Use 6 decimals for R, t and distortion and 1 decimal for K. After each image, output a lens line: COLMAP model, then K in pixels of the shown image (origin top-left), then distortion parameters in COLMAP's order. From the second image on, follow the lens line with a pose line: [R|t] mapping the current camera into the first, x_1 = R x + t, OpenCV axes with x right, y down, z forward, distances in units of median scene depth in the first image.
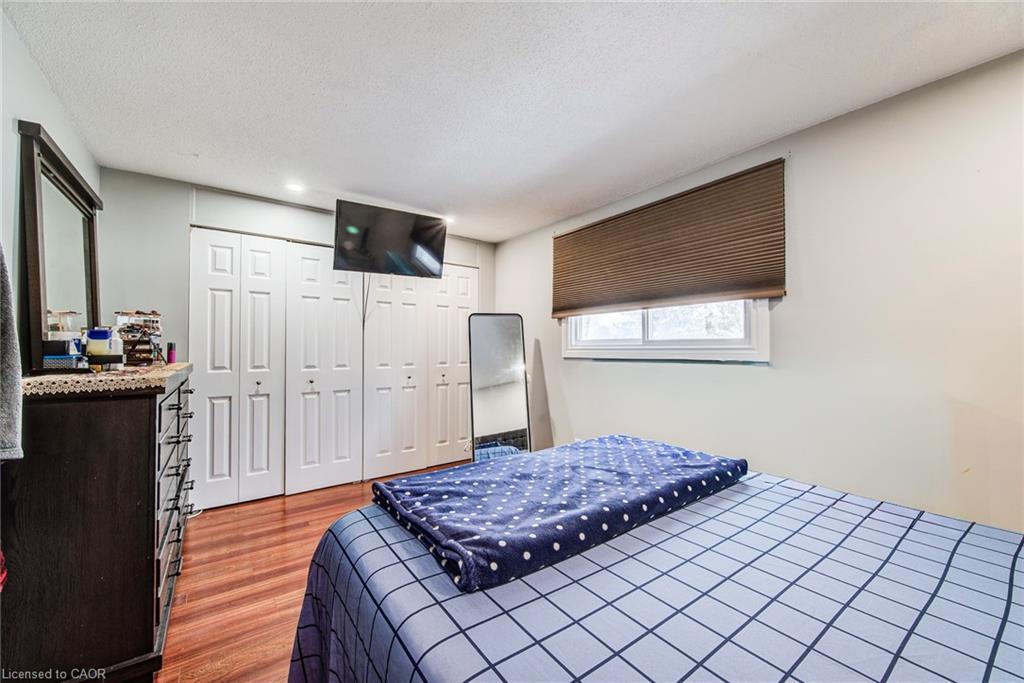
lens RADIAL K [[402.9, 0, 509.4], [0, 402.9, 341.7], [0, 0, 1]] dist [-0.010089, -0.000175]
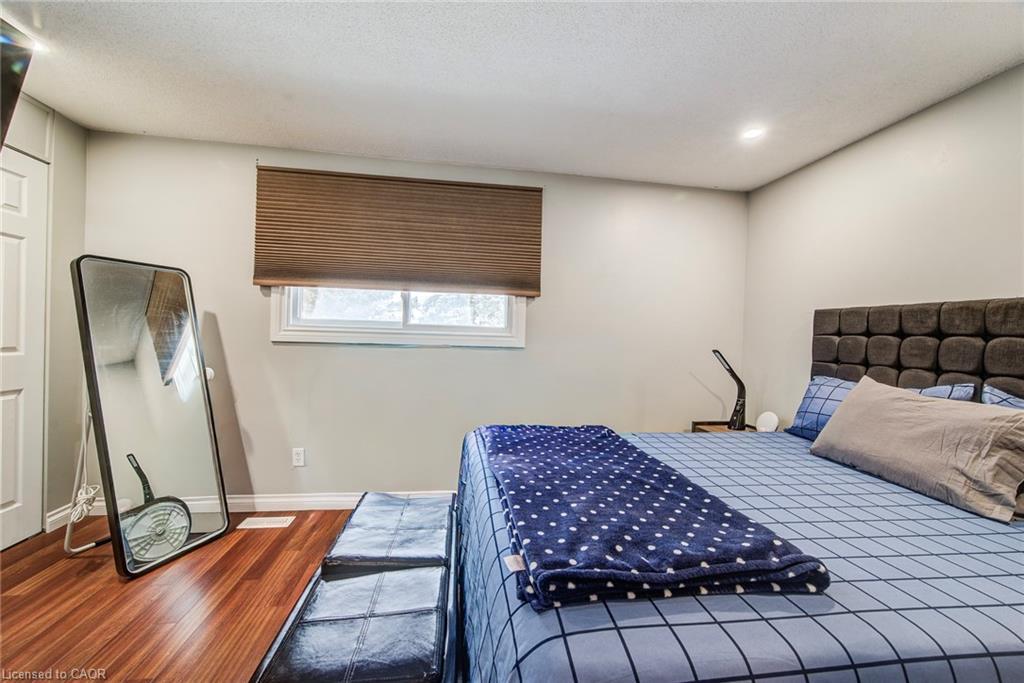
lens RADIAL K [[402.9, 0, 511.8], [0, 402.9, 344.2], [0, 0, 1]] dist [-0.010089, -0.000175]
pose [[0.459632, -0.002249, 0.888107, -0.372062], [-0.048329, 0.998452, 0.027541, 0.005122], [-0.886793, -0.055580, 0.458812, 0.348302]]
